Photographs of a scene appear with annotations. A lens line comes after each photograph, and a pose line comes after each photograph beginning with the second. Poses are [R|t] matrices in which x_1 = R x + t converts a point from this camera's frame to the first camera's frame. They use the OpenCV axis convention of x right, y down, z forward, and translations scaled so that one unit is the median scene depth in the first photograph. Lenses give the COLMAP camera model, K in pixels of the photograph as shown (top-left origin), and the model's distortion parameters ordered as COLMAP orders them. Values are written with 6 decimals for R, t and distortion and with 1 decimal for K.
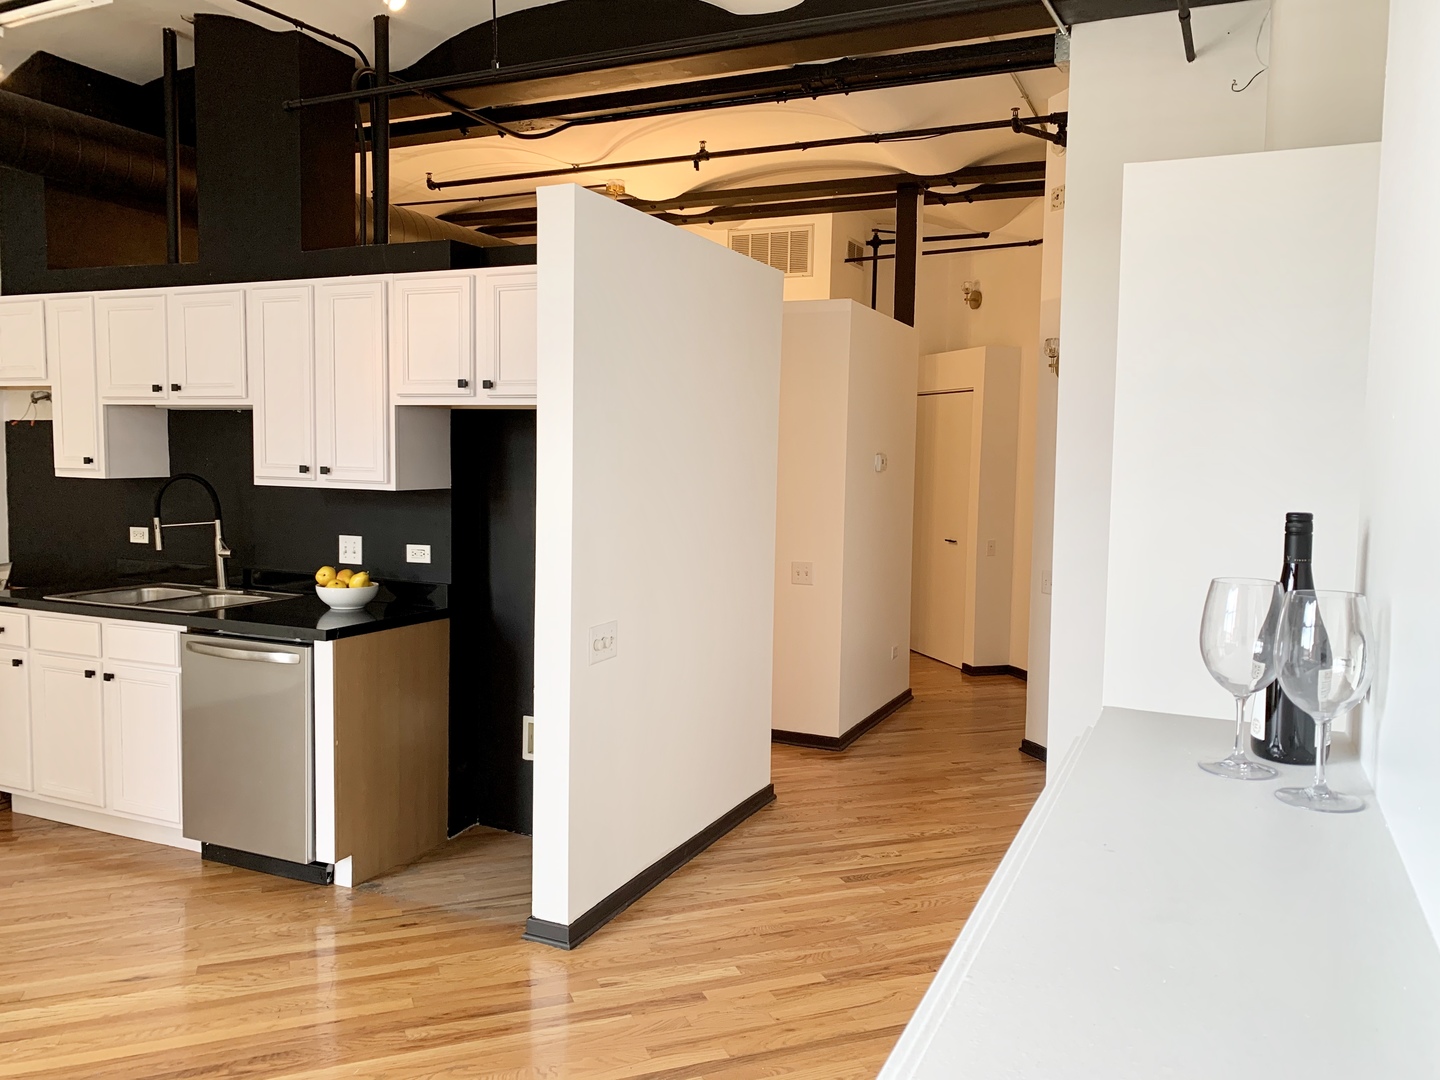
lens RADIAL K [[1095.2, 0, 733.6], [0, 1095.2, 541.8], [0, 0, 1]] dist [0.029207, -0.029983]
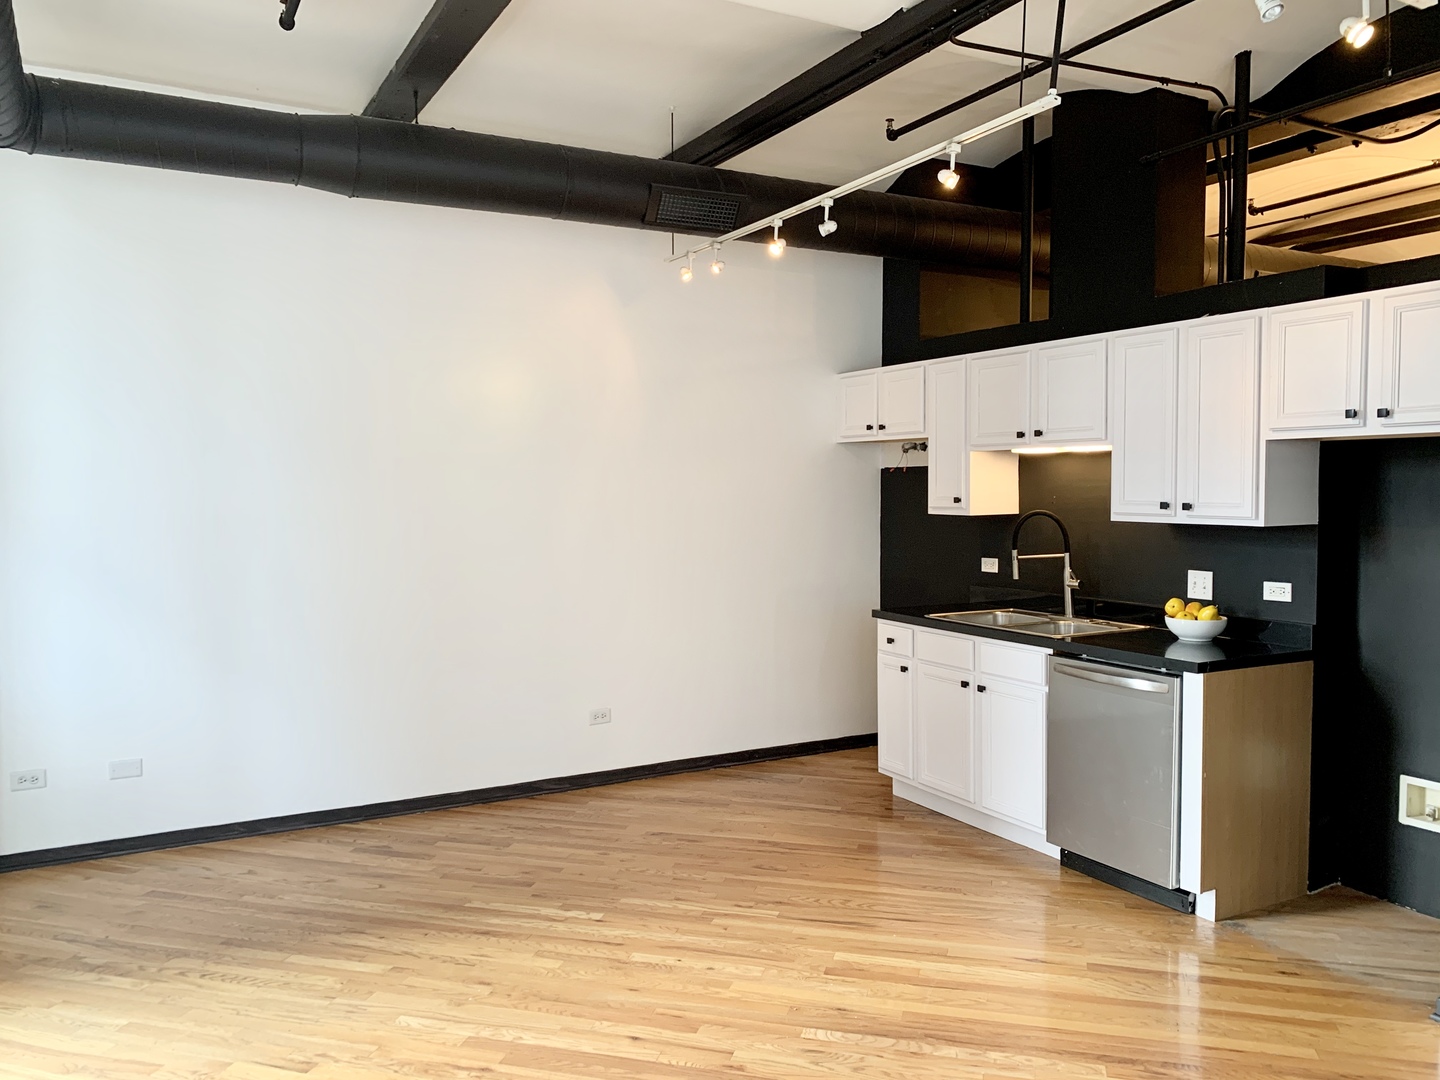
lens RADIAL K [[1104.0, 0, 723.3], [0, 1104.0, 545.1], [0, 0, 1]] dist [0.023134, -0.019145]
pose [[0.799752, 0.012241, -0.600205, -0.093694], [-0.029551, 0.999383, -0.018993, 0.003212], [0.599602, 0.032926, 0.799620, -0.081296]]
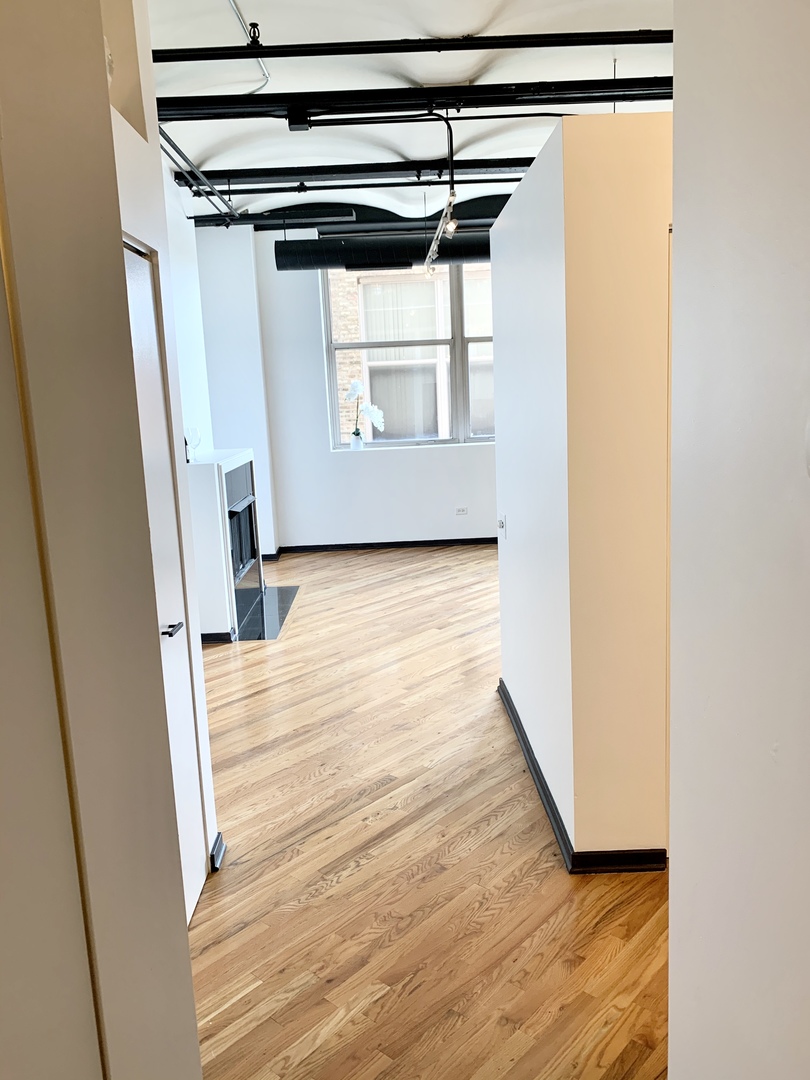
lens RADIAL K [[828.0, 0, 405.0], [0, 828.0, 540.0], [0, 0, 1]] dist [0.023134, -0.019145]
pose [[-0.899283, 0.092980, -0.427370, 0.433519], [-0.016530, 0.969218, 0.245648, -0.144556], [0.437055, 0.227971, -0.870064, 1.690803]]
